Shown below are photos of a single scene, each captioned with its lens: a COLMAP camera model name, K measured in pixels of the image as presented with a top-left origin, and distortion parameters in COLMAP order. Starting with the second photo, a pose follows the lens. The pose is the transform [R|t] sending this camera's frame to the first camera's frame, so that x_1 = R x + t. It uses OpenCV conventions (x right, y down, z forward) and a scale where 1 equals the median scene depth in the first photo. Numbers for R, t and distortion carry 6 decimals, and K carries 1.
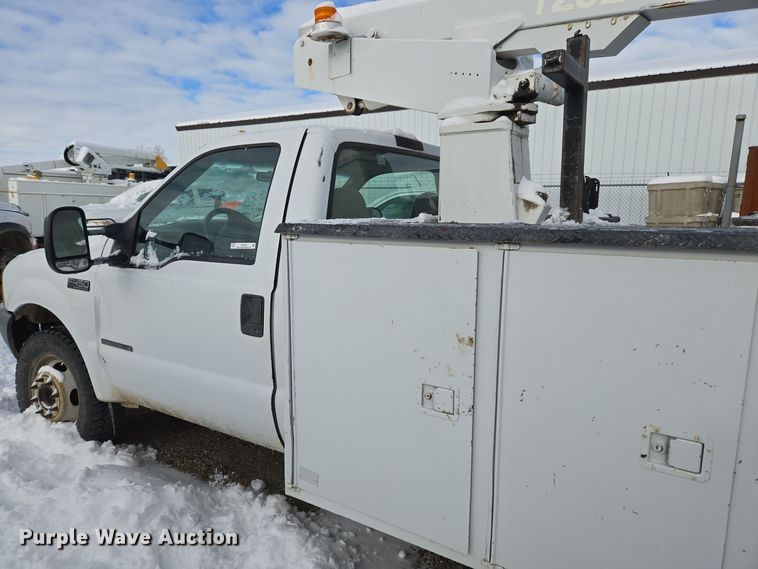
lens RADIAL K [[489.2, 0, 354.0], [0, 489.2, 288.3], [0, 0, 1]] dist [0.033028, -0.005249]
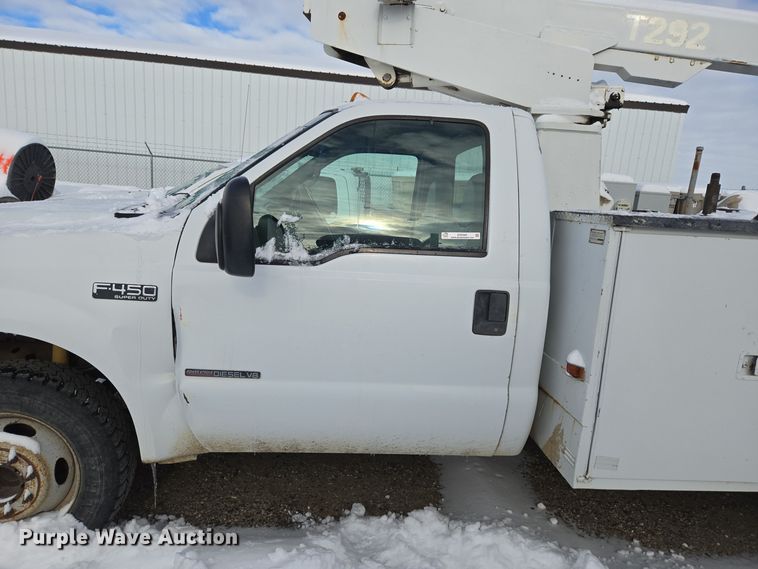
lens RADIAL K [[499.5, 0, 384.8], [0, 499.5, 292.4], [0, 0, 1]] dist [0.081027, -0.068218]
pose [[0.807071, -0.064705, 0.586899, -0.652996], [0.037864, 0.997603, 0.057917, -0.031670], [-0.589240, -0.024520, 0.807586, 0.260270]]
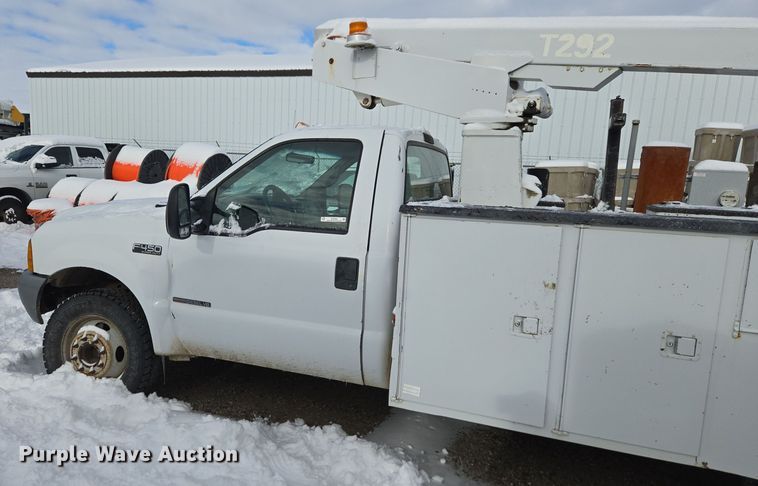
lens RADIAL K [[523.9, 0, 328.7], [0, 523.9, 254.5], [0, 0, 1]] dist [0.076635, -0.064659]
pose [[0.981406, 0.011056, 0.191623, -0.371460], [-0.008195, 0.999843, -0.015720, 0.019162], [-0.191767, 0.013857, 0.981343, -0.245756]]
